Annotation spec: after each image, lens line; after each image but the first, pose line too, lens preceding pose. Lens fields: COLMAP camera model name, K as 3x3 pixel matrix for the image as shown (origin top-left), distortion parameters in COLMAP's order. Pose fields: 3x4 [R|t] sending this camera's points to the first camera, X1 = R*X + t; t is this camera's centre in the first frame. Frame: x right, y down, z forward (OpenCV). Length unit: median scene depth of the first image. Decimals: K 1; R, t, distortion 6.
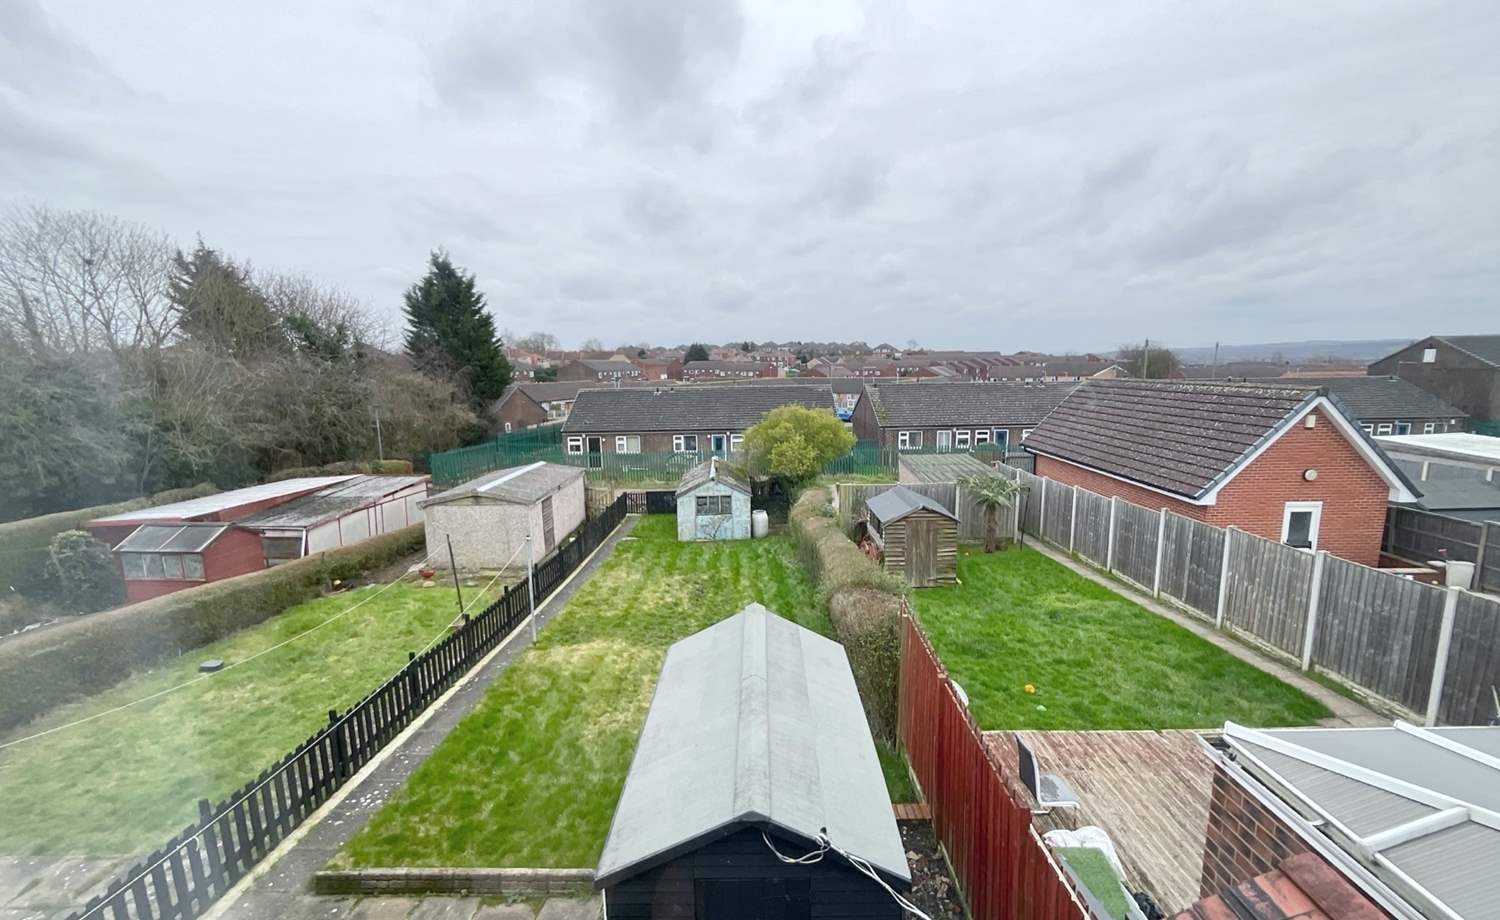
lens RADIAL K [[608.1, 0, 756.5], [0, 608.1, 460.0], [0, 0, 1]] dist [-0.003815, 0.000901]
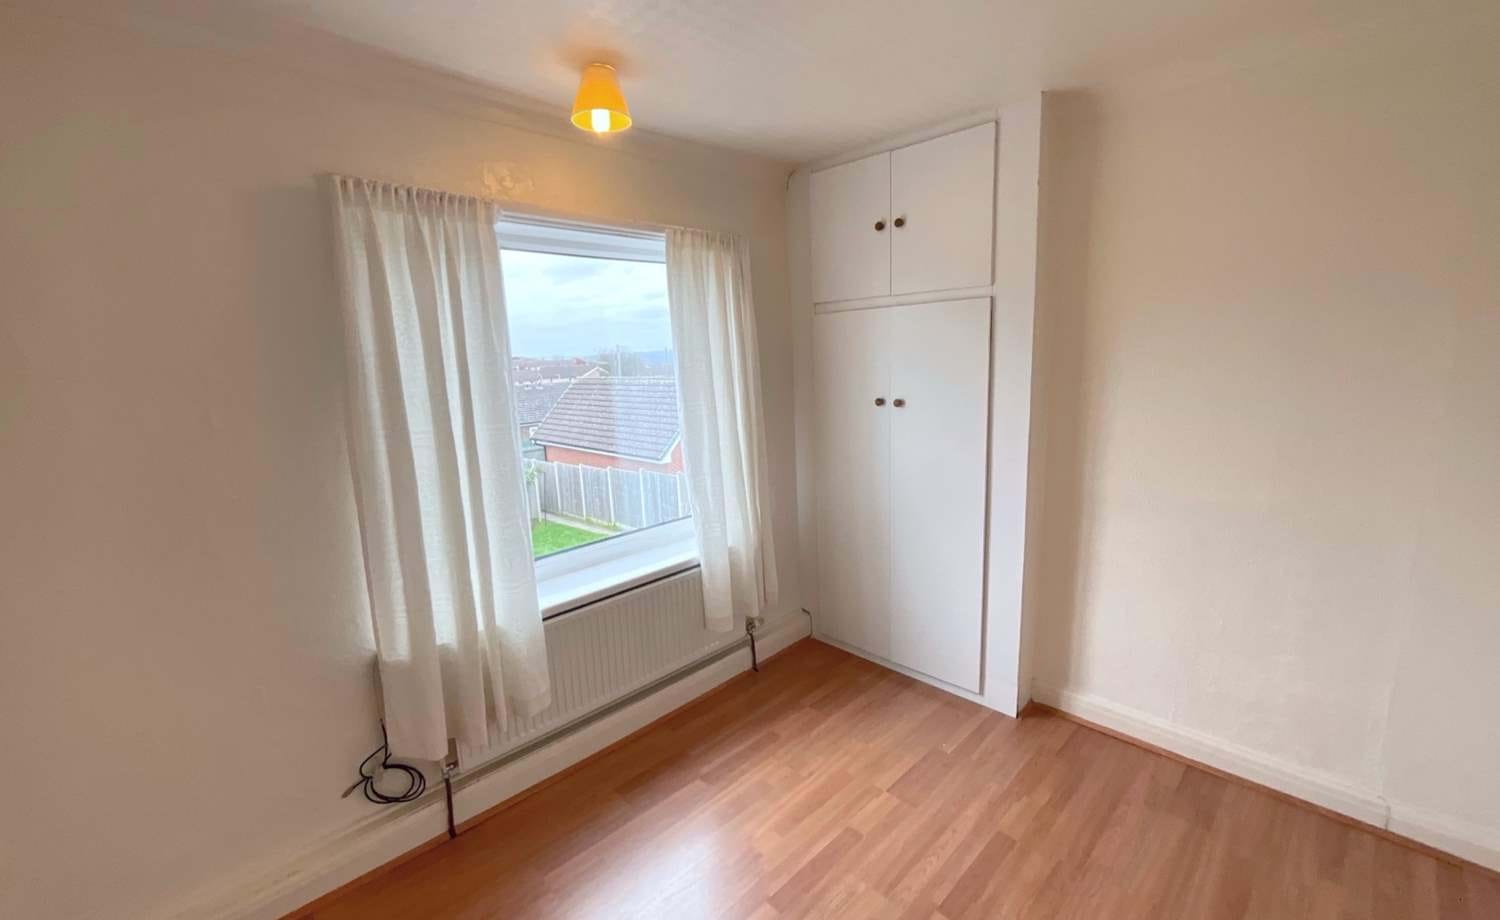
lens RADIAL K [[608.1, 0, 755.9], [0, 608.1, 461.7], [0, 0, 1]] dist [-0.003815, 0.000901]
pose [[0.711902, -0.135164, 0.689148, -0.052863], [0.138669, 0.989038, 0.050734, 0.017307], [-0.688452, 0.059446, 0.722842, -0.103776]]
